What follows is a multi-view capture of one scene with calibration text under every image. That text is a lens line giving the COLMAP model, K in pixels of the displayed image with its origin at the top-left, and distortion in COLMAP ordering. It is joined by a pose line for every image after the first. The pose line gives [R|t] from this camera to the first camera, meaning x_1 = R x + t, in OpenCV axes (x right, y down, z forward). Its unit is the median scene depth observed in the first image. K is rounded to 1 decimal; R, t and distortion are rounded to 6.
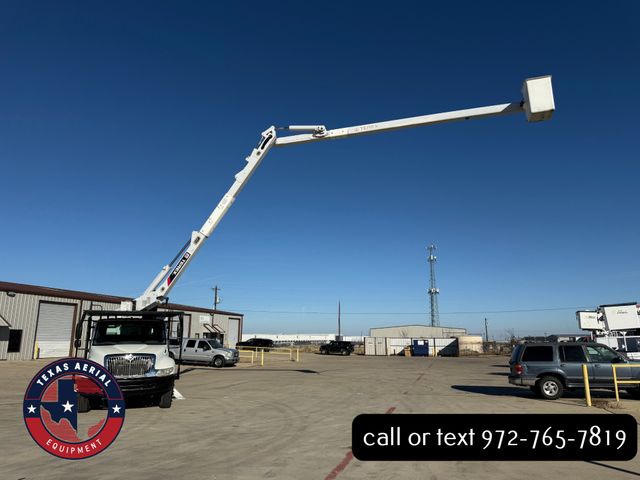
lens RADIAL K [[467.0, 0, 321.3], [0, 467.0, 218.7], [0, 0, 1]] dist [0.006637, -0.003554]
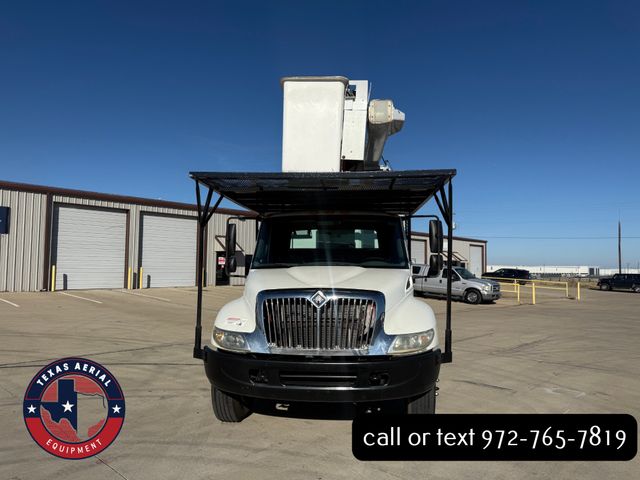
lens RADIAL K [[458.9, 0, 320.0], [0, 458.9, 240.0], [0, 0, 1]] dist [0.130248, -0.154095]
pose [[0.885896, -0.013024, -0.463701, -0.088412], [0.099924, 0.981497, 0.163335, 0.071081], [0.452994, -0.191033, 0.870806, 0.257750]]
